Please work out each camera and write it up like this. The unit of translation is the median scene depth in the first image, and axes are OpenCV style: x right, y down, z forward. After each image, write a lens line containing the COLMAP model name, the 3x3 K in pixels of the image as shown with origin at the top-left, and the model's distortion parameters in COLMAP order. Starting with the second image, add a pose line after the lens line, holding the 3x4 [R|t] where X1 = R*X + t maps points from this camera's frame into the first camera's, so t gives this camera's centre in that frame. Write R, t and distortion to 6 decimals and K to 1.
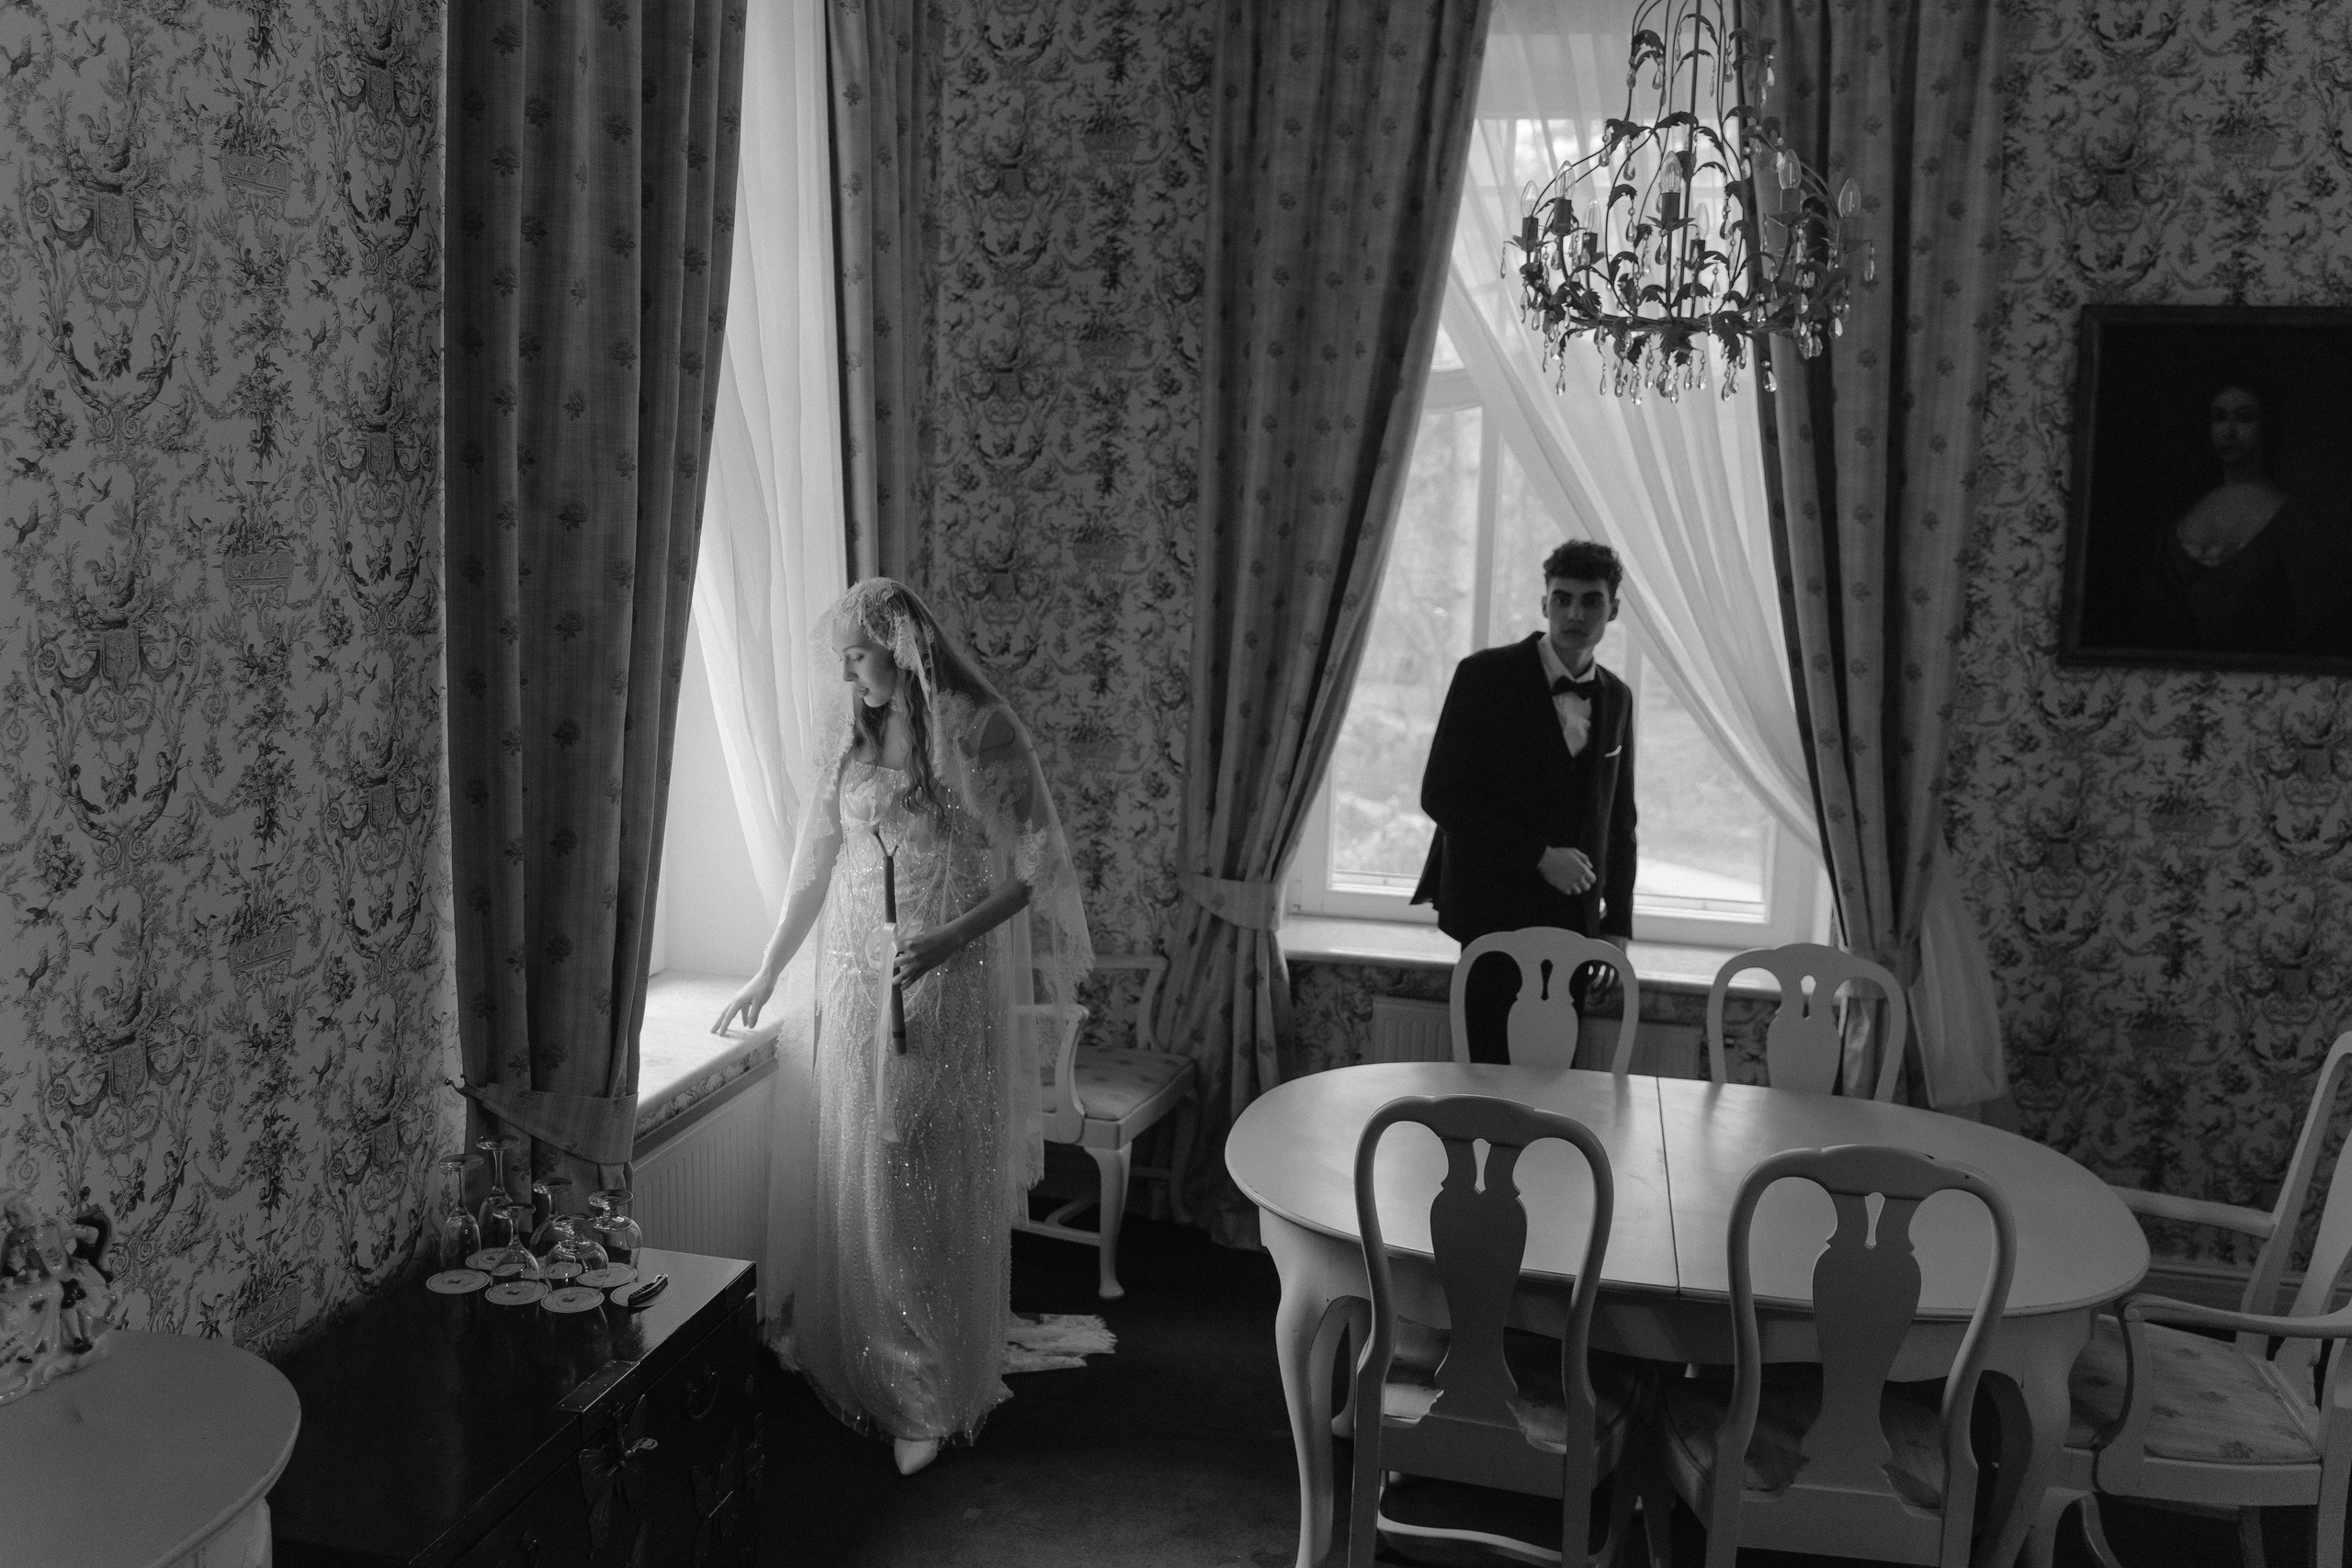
lens RADIAL K [[2009.9, 0, 1169.9], [0, 2009.9, 736.8], [0, 0, 1]] dist [-0.011829, 0.025603]
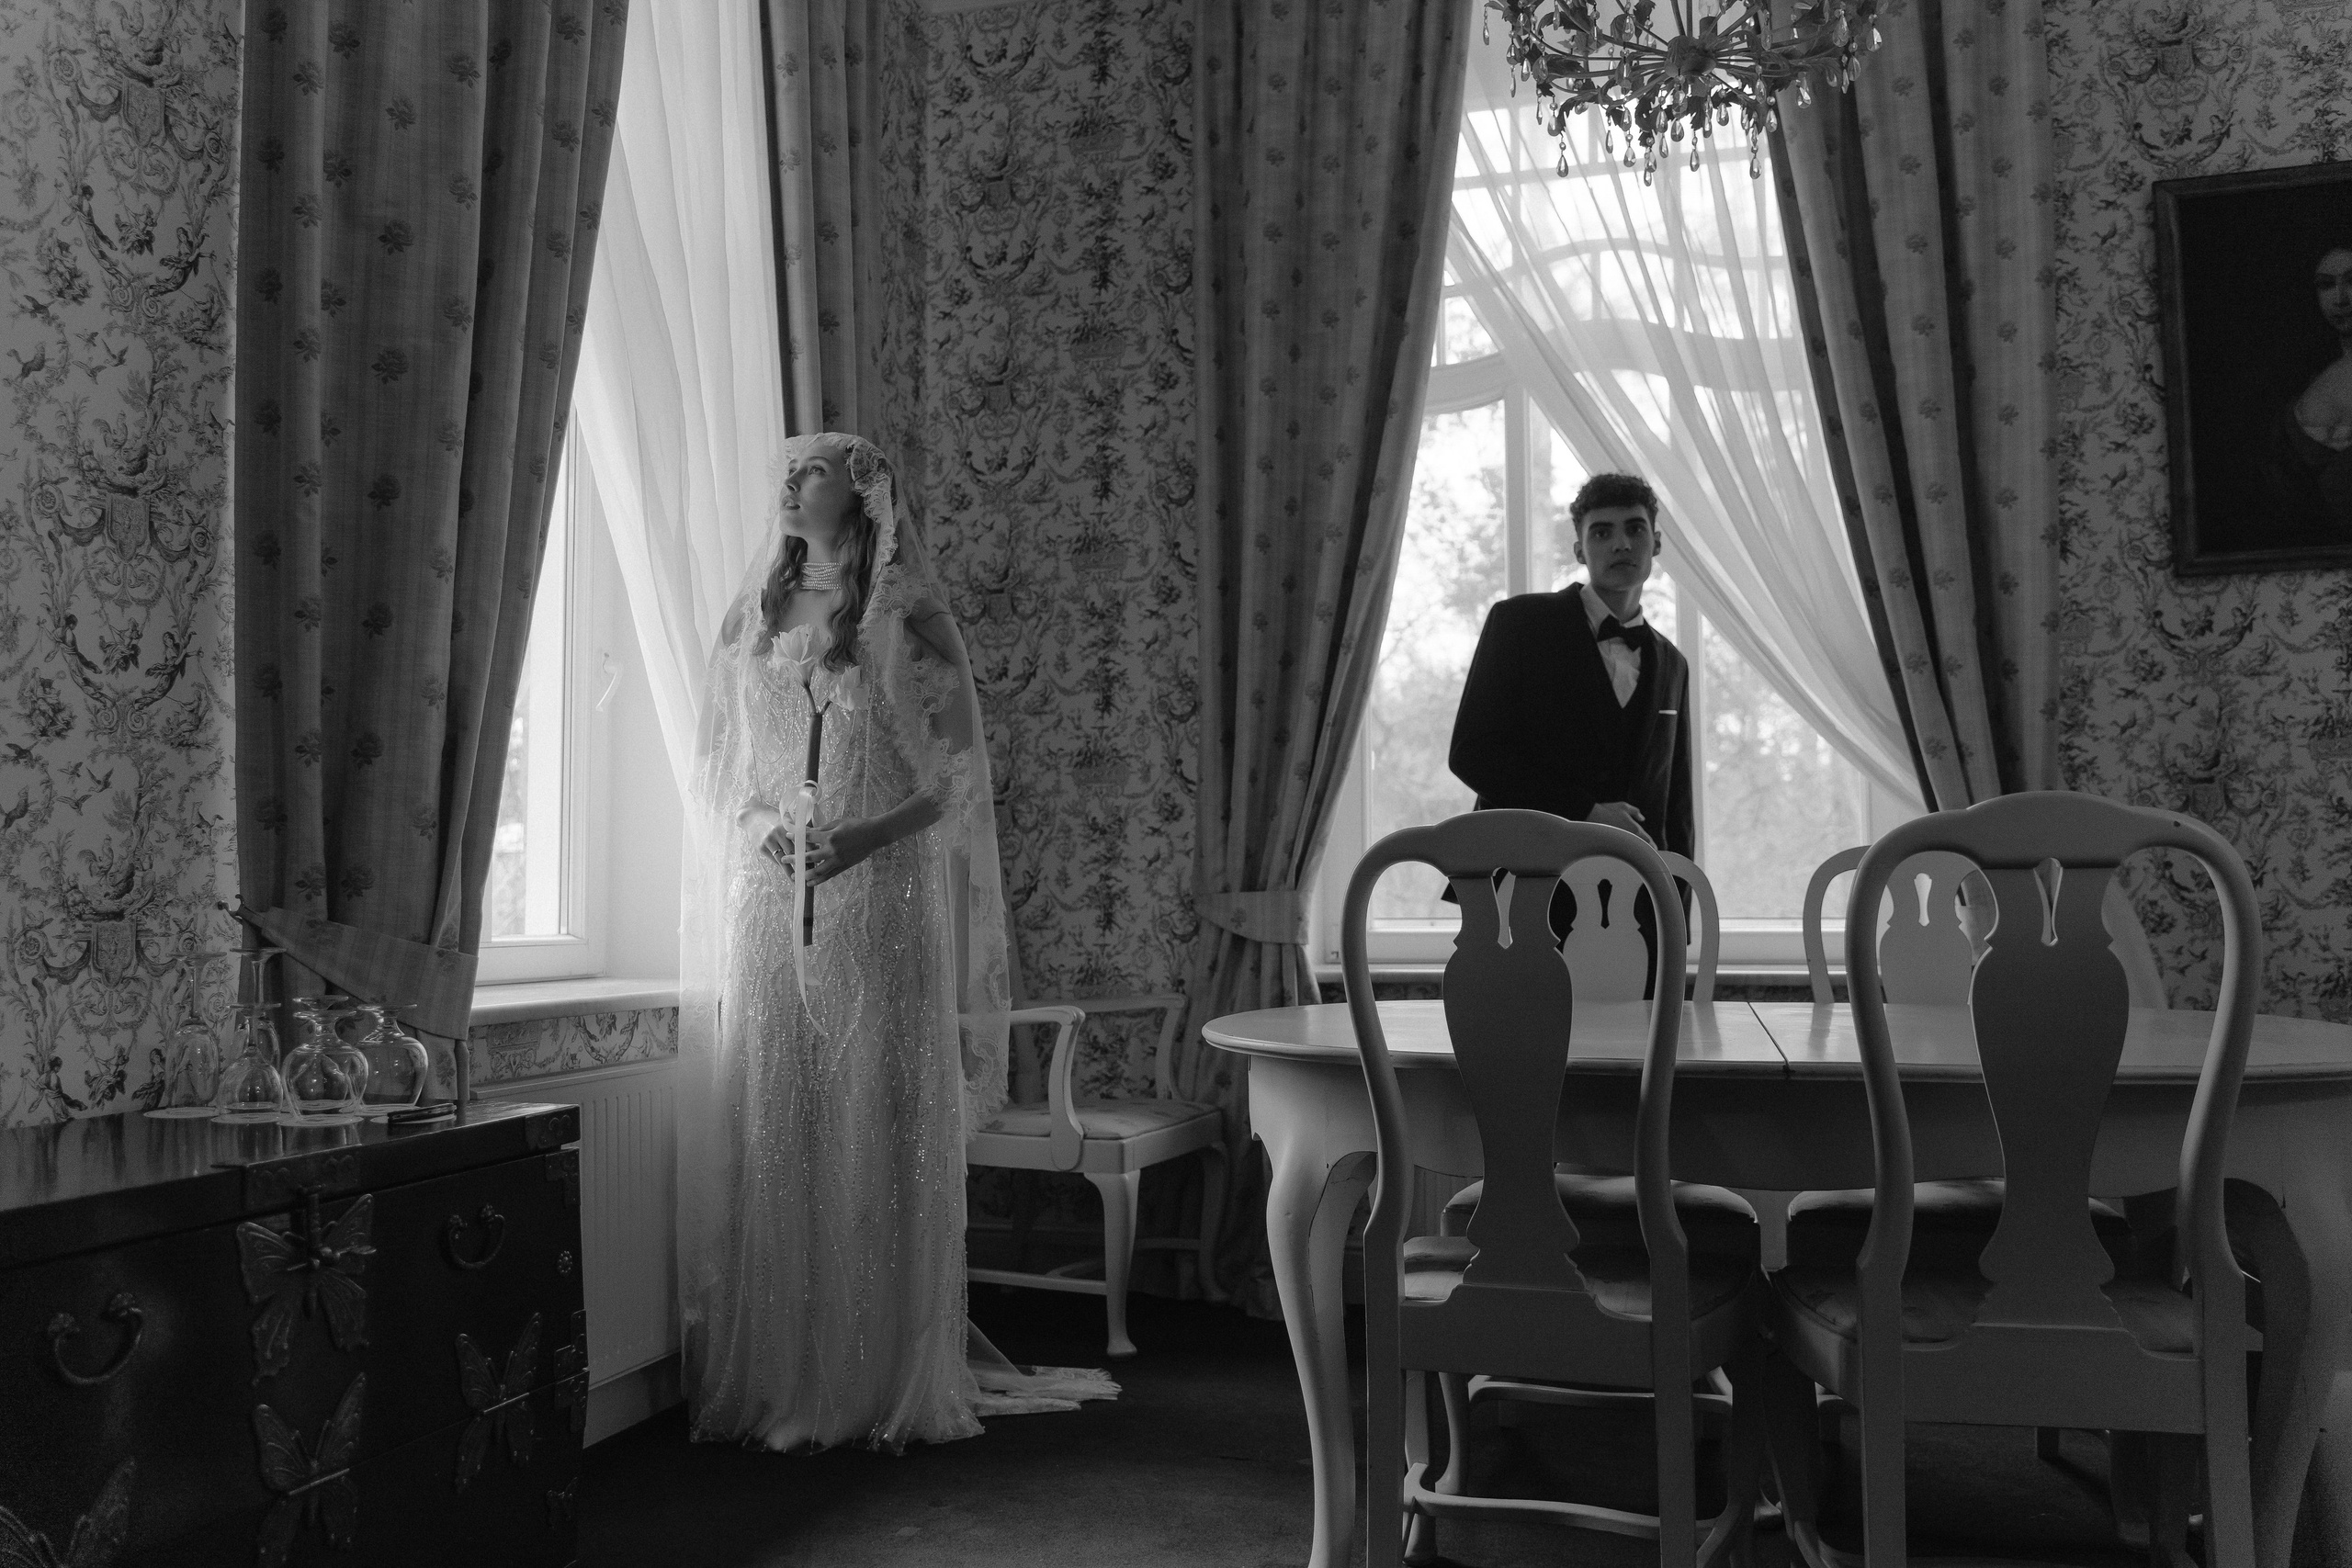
lens RADIAL K [[1897.7, 0, 1177.9], [0, 1897.7, 771.2], [0, 0, 1]] dist [-0.004097, 0.005942]
pose [[0.997668, -0.045437, -0.050940, 0.044289], [0.035199, 0.981843, -0.186399, 0.179698], [0.058484, 0.184171, 0.981153, 0.170122]]
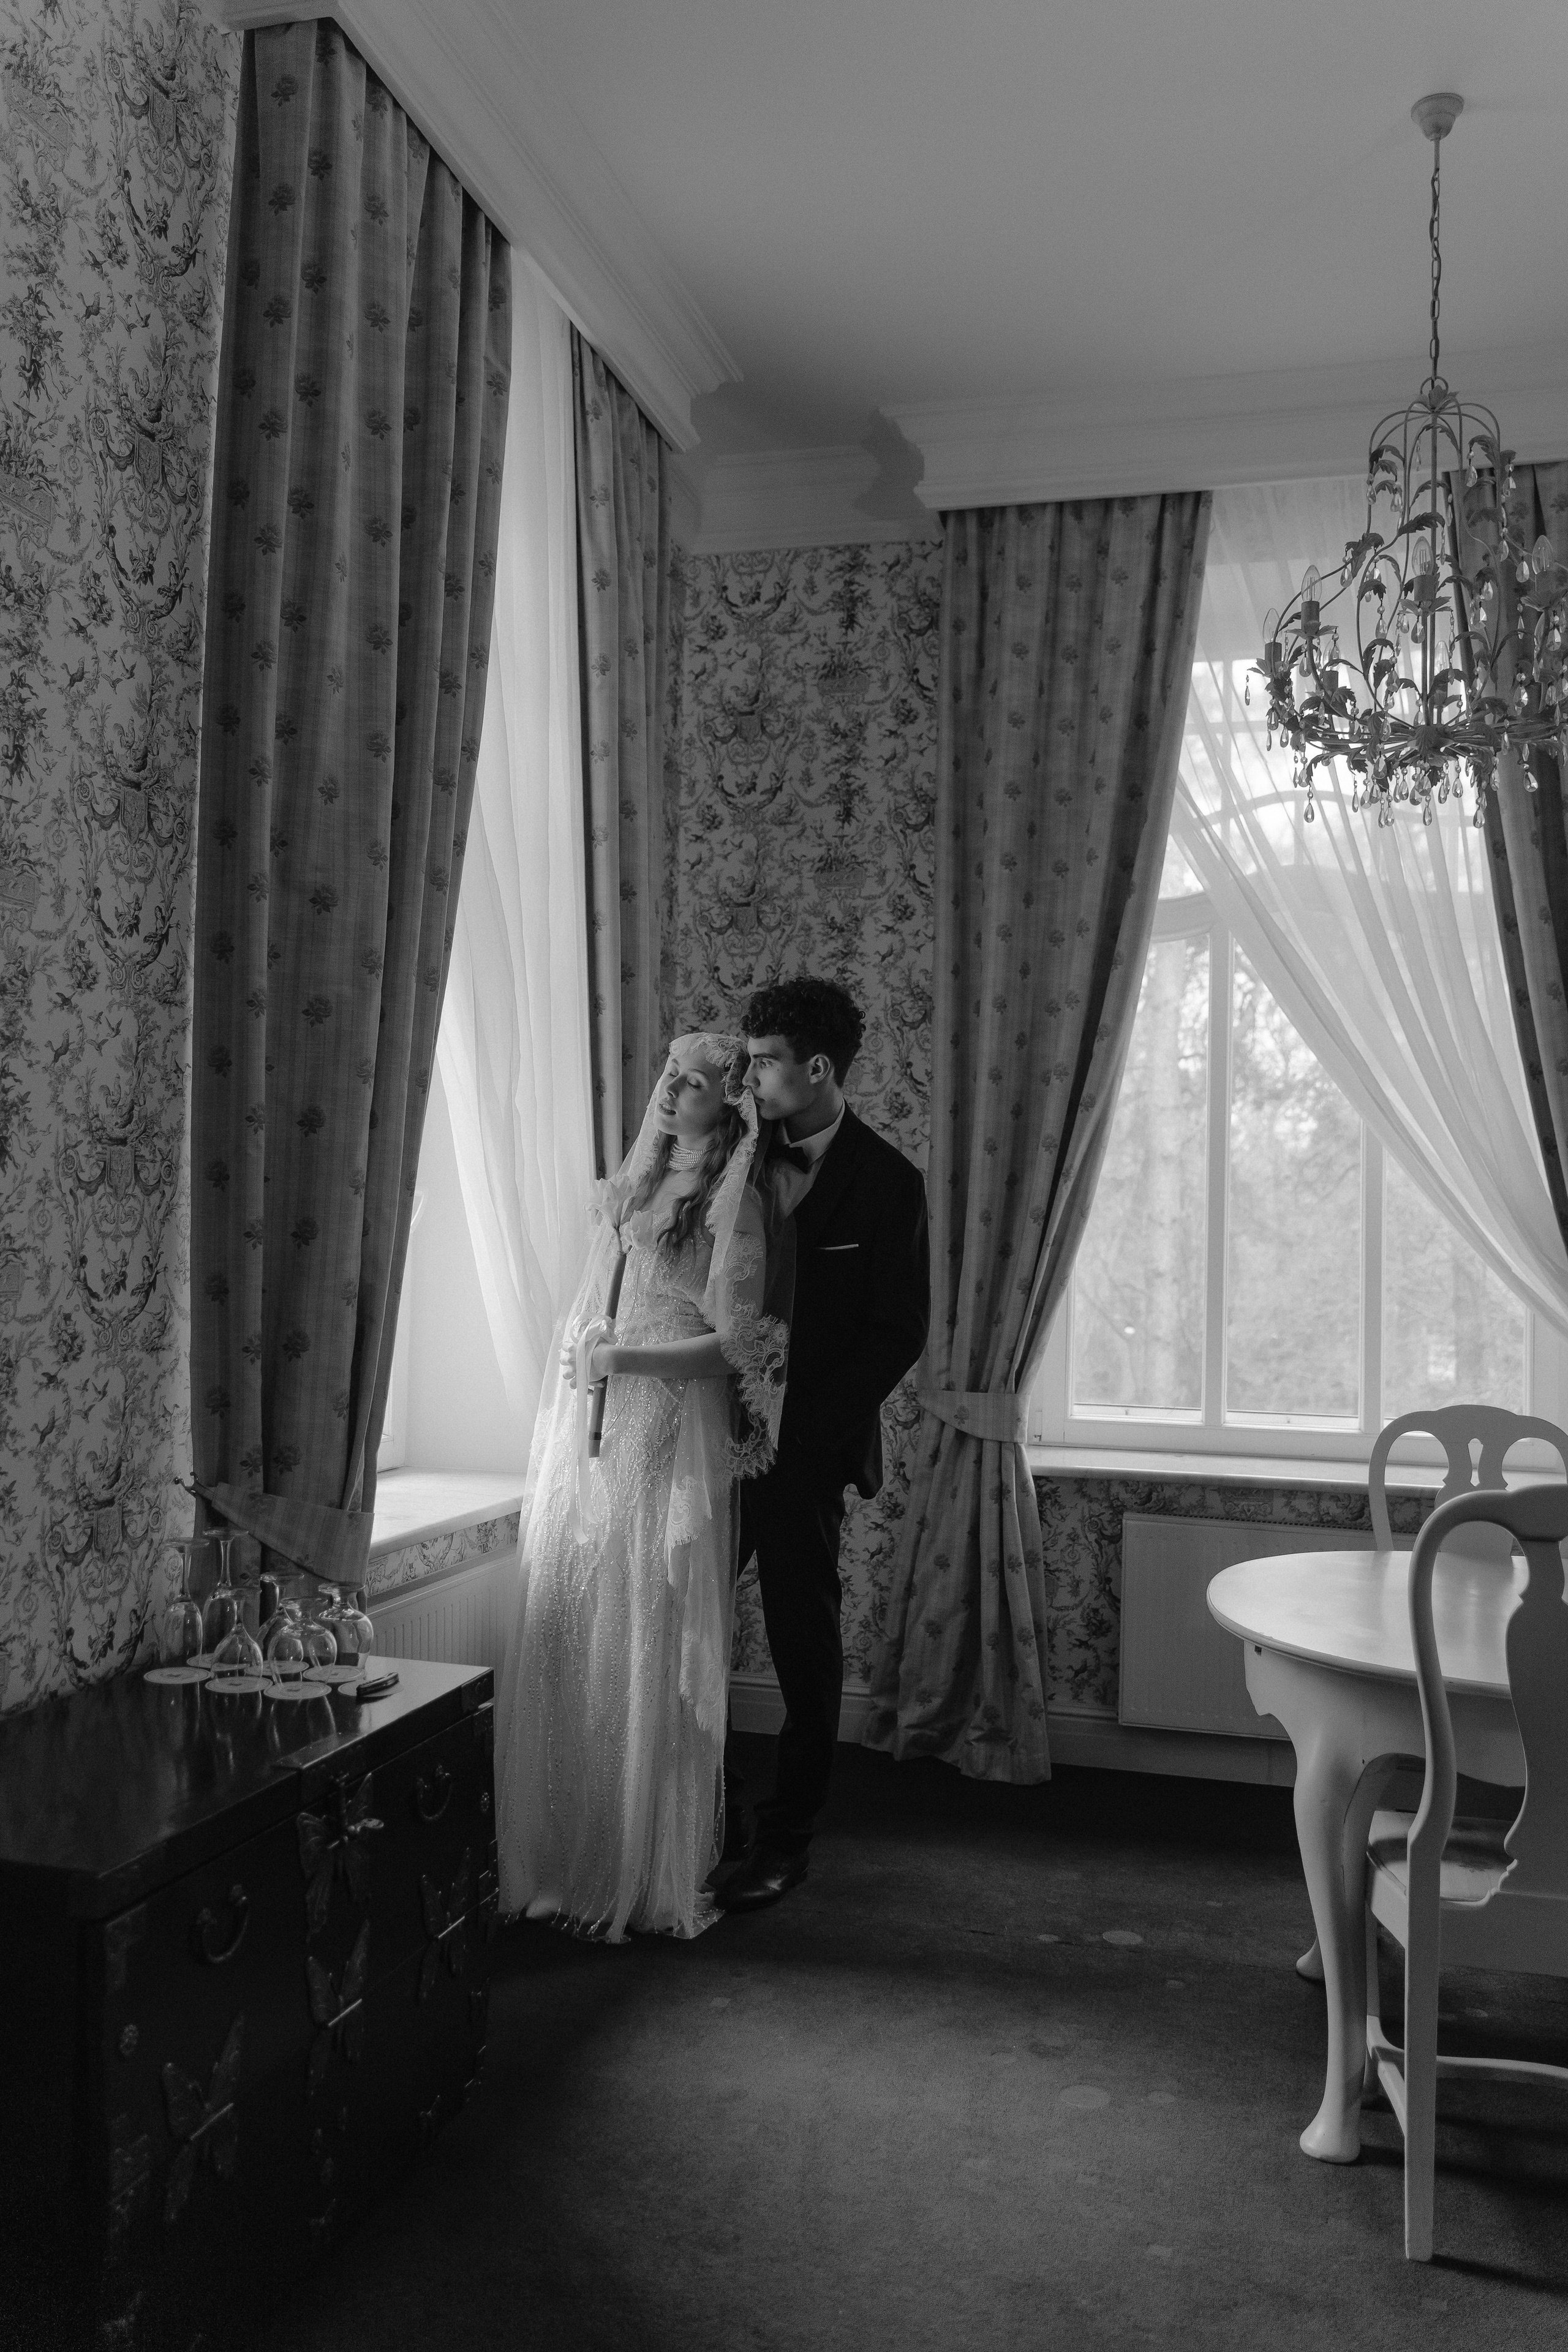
lens RADIAL K [[1897.9, 0, 811.0], [0, 1897.9, 1178.2], [0, 0, 1]] dist [-0.004097, 0.005942]
pose [[0.999257, -0.015651, -0.035208, -0.016172], [0.010204, 0.988650, -0.149889, 0.109651], [0.037154, 0.149419, 0.988076, 0.065219]]
